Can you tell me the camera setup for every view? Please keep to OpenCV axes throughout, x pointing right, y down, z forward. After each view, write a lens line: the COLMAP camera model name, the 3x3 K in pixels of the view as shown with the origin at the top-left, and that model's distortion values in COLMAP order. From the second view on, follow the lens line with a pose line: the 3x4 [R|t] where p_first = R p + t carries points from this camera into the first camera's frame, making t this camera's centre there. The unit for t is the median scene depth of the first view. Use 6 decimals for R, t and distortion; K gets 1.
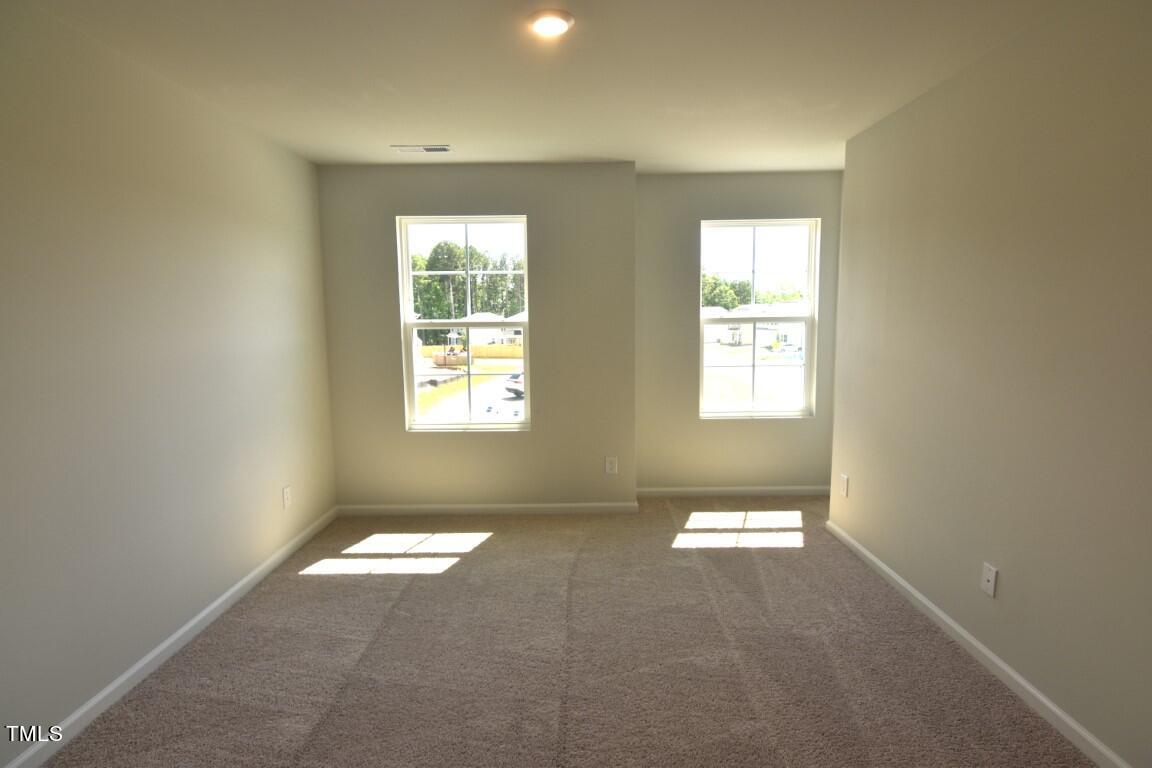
lens RADIAL K [[561.3, 0, 577.0], [0, 561.3, 380.0], [0, 0, 1]] dist [0.002935, -0.021651]
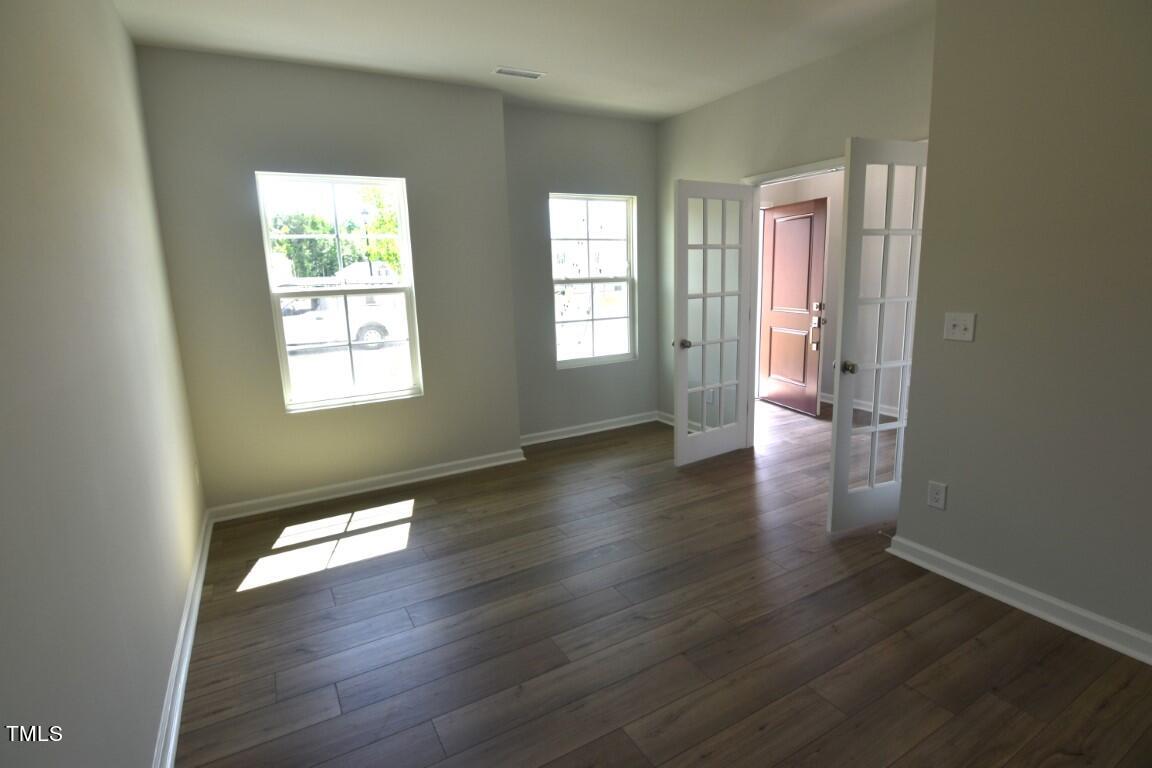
lens RADIAL K [[561.3, 0, 577.0], [0, 561.3, 380.0], [0, 0, 1]] dist [0.002935, -0.021651]
pose [[0.865715, -0.107886, 0.488771, -0.332015], [0.078274, 0.993661, 0.080691, 0.002072], [-0.494378, -0.031597, 0.868672, -0.018252]]
